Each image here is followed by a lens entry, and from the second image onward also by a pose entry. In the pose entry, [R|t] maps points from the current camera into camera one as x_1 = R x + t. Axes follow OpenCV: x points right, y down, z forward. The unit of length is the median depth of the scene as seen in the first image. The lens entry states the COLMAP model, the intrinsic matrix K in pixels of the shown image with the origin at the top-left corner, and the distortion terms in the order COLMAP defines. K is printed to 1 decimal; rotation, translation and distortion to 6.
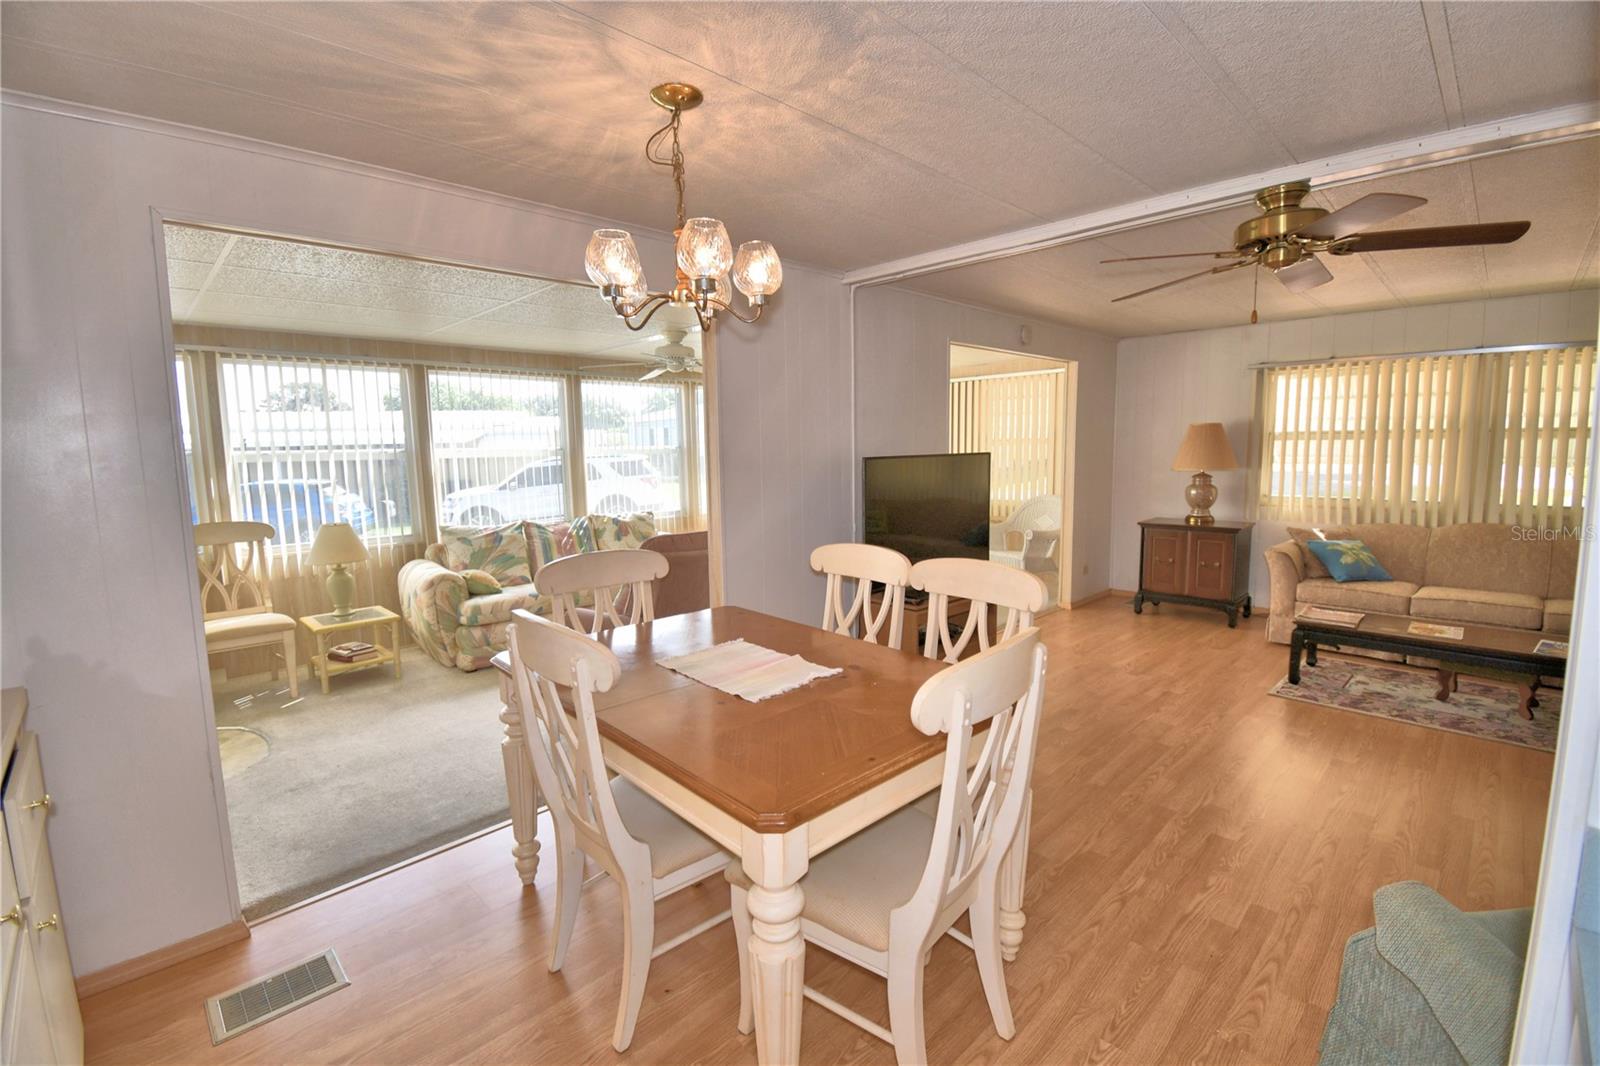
lens RADIAL K [[700.6, 0, 794.9], [0, 700.6, 530.4], [0, 0, 1]] dist [0.019550, -0.026790]
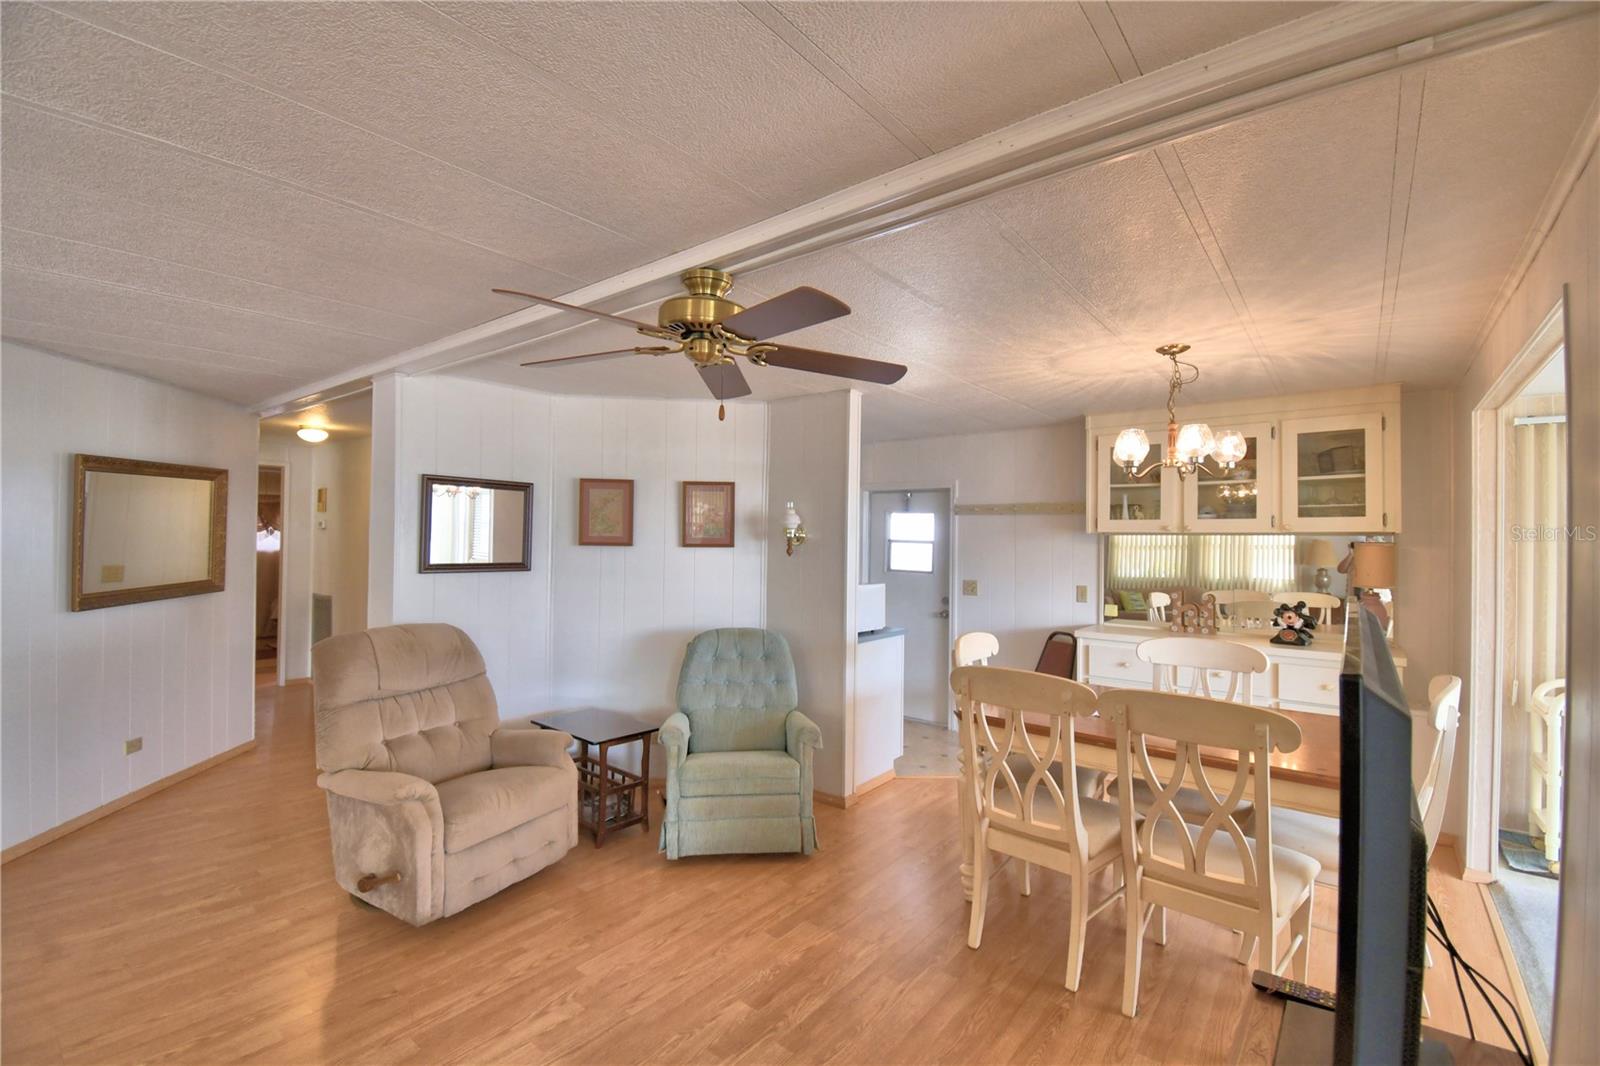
lens RADIAL K [[700.6, 0, 794.9], [0, 700.6, 530.4], [0, 0, 1]] dist [0.019550, -0.026790]
pose [[-0.992619, 0.006328, -0.121106, 0.464738], [-0.006623, 0.994319, 0.106238, -0.175722], [0.121091, 0.106256, -0.986938, 1.285003]]
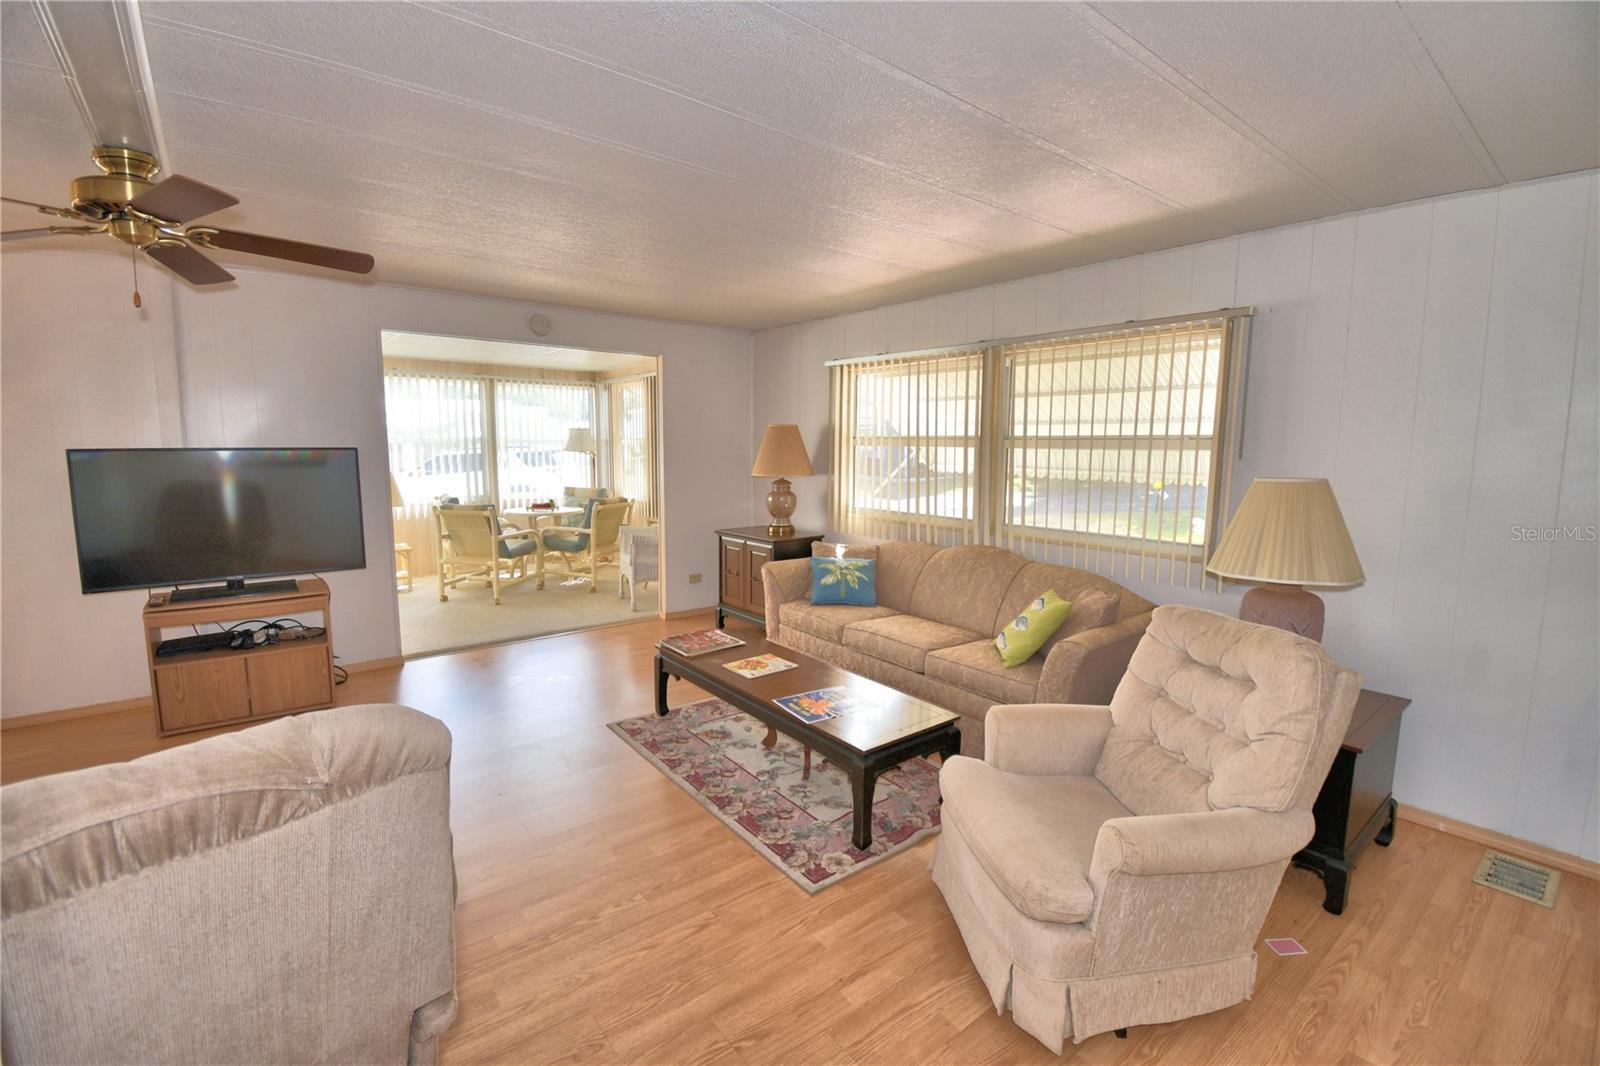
lens RADIAL K [[700.6, 0, 794.9], [0, 700.6, 530.4], [0, 0, 1]] dist [0.019550, -0.026790]
pose [[0.994774, 0.037680, -0.094892, 1.093036], [-0.037038, 0.999278, 0.008521, -0.035582], [0.095144, -0.004962, 0.995451, 0.142895]]
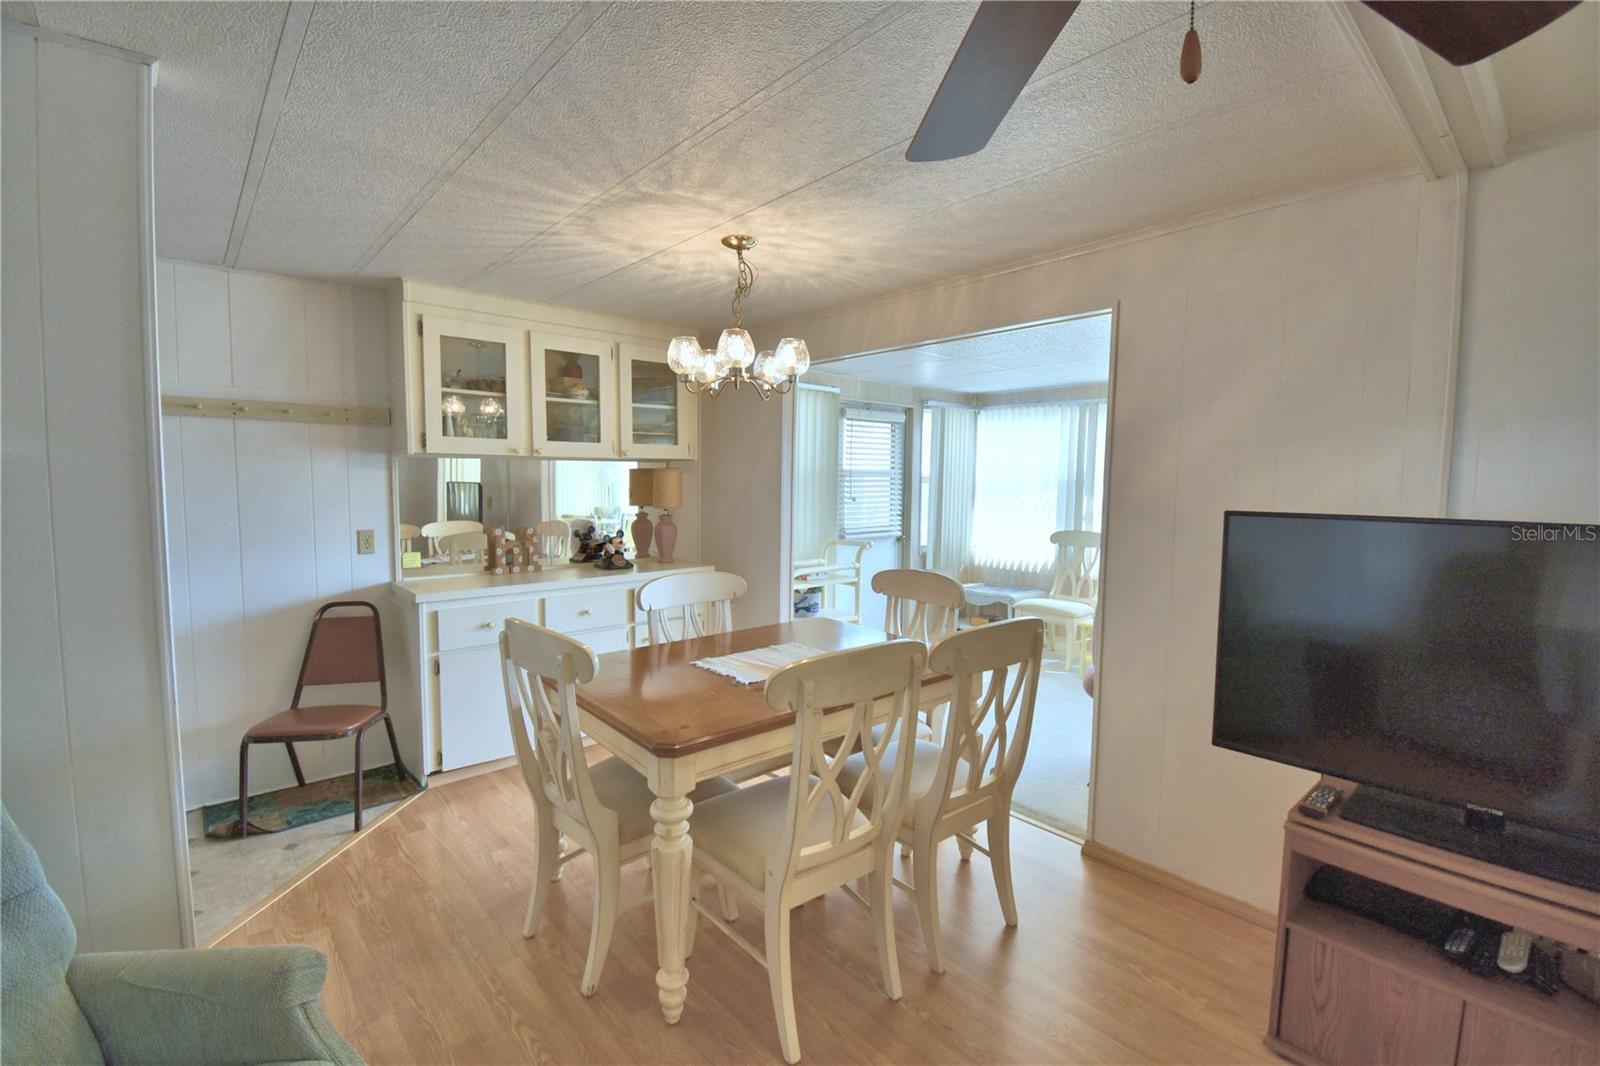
lens RADIAL K [[700.6, 0, 794.9], [0, 700.6, 530.4], [0, 0, 1]] dist [0.019550, -0.026790]
pose [[-0.053540, 0.094471, -0.994087, 0.654494], [-0.125335, 0.987006, 0.100548, -0.093097], [0.990669, 0.129977, -0.041004, 0.616943]]
